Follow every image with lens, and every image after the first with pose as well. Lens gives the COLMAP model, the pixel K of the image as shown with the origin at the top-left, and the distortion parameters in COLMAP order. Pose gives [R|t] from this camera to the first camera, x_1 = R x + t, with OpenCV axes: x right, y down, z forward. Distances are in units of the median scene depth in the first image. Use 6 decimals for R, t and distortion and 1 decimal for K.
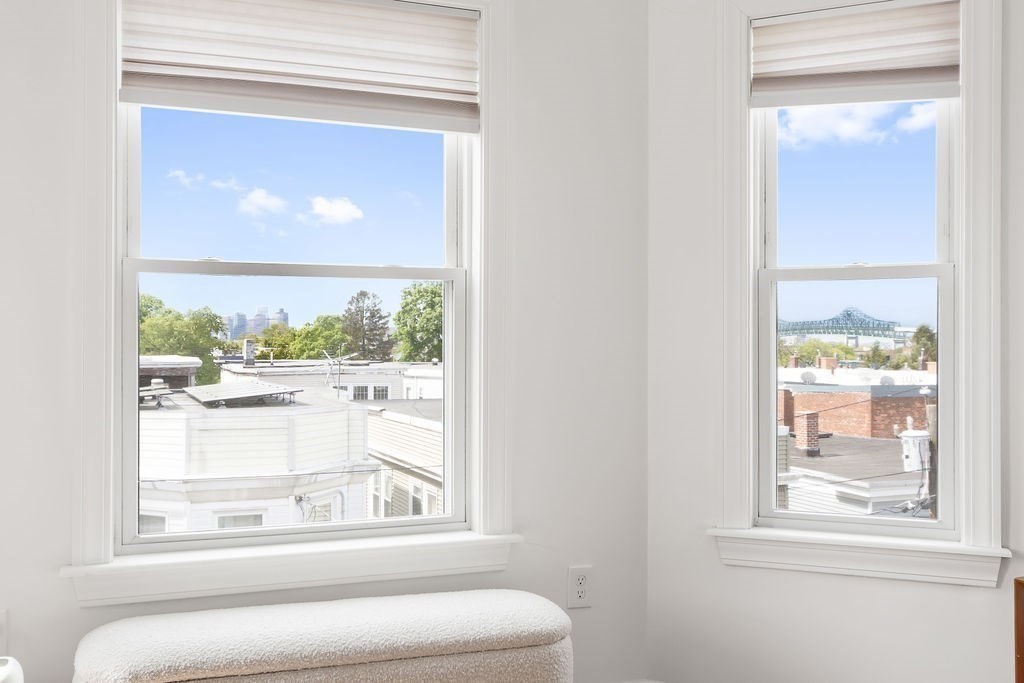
lens RADIAL K [[939.9, 0, 512.0], [0, 939.9, 341.5], [0, 0, 1]] dist [-0.012758, 0.002972]
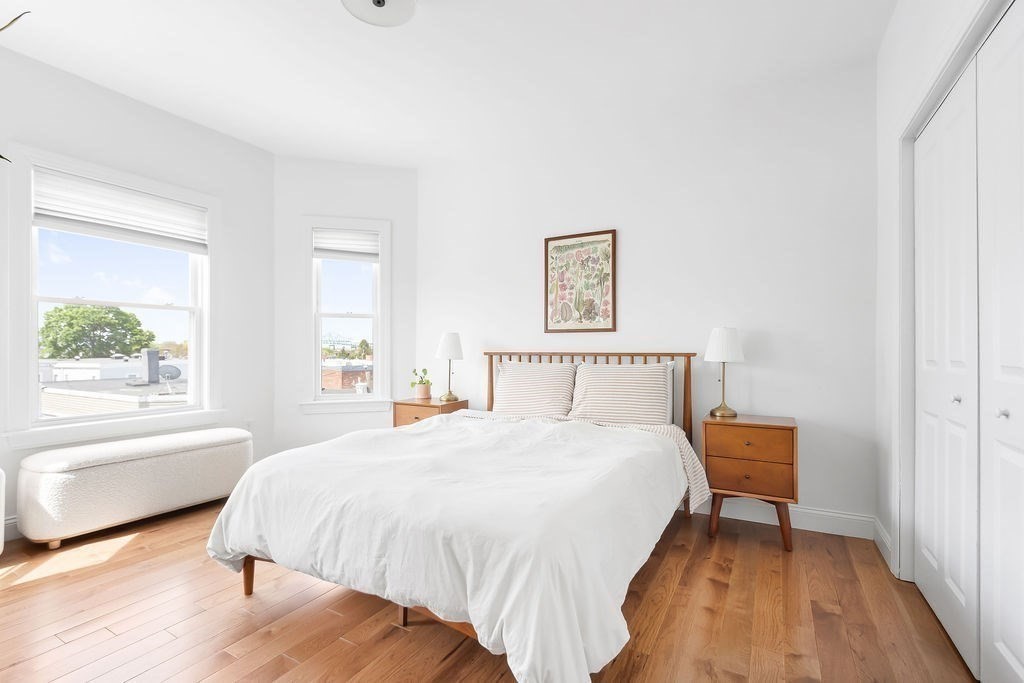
lens RADIAL K [[467.9, 0, 500.4], [0, 467.9, 347.4], [0, 0, 1]] dist [0.001384, -0.000111]
pose [[0.764771, -0.001047, 0.644301, -0.238615], [0.003818, 0.999988, -0.002906, 0.037873], [-0.644290, 0.004682, 0.764767, -0.493468]]
